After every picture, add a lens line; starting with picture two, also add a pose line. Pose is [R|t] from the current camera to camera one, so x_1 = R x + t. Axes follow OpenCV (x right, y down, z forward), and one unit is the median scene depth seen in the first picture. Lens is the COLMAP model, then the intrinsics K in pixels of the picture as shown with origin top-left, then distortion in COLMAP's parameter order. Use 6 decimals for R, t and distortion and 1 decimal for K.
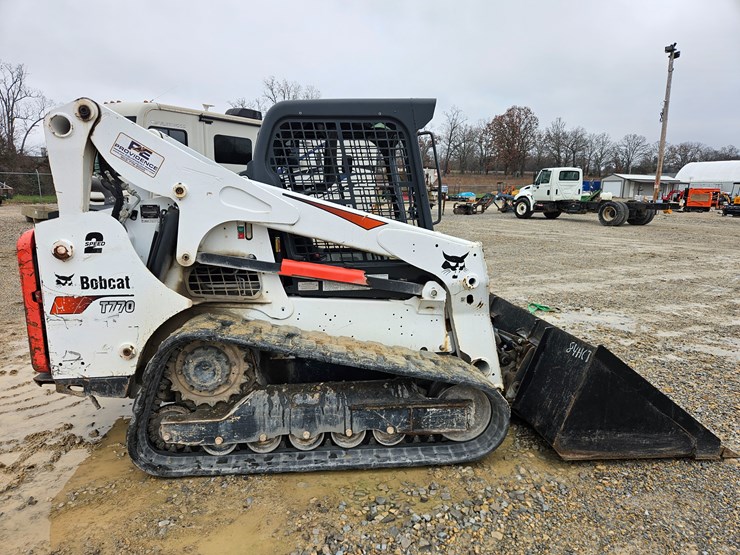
lens RADIAL K [[488.4, 0, 351.6], [0, 488.4, 254.4], [0, 0, 1]] dist [0.065276, -0.048278]
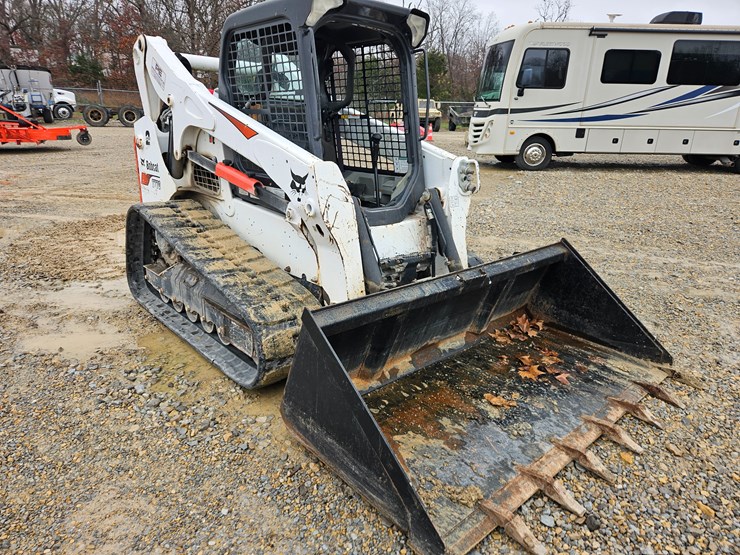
lens RADIAL K [[488.2, 0, 359.8], [0, 488.2, 243.7], [0, 0, 1]] dist [0.068259, -0.052245]
pose [[0.601990, 0.209906, -0.770420, 1.013310], [-0.119972, 0.977654, 0.172625, -0.043588], [0.789439, -0.011490, 0.613721, 0.571043]]
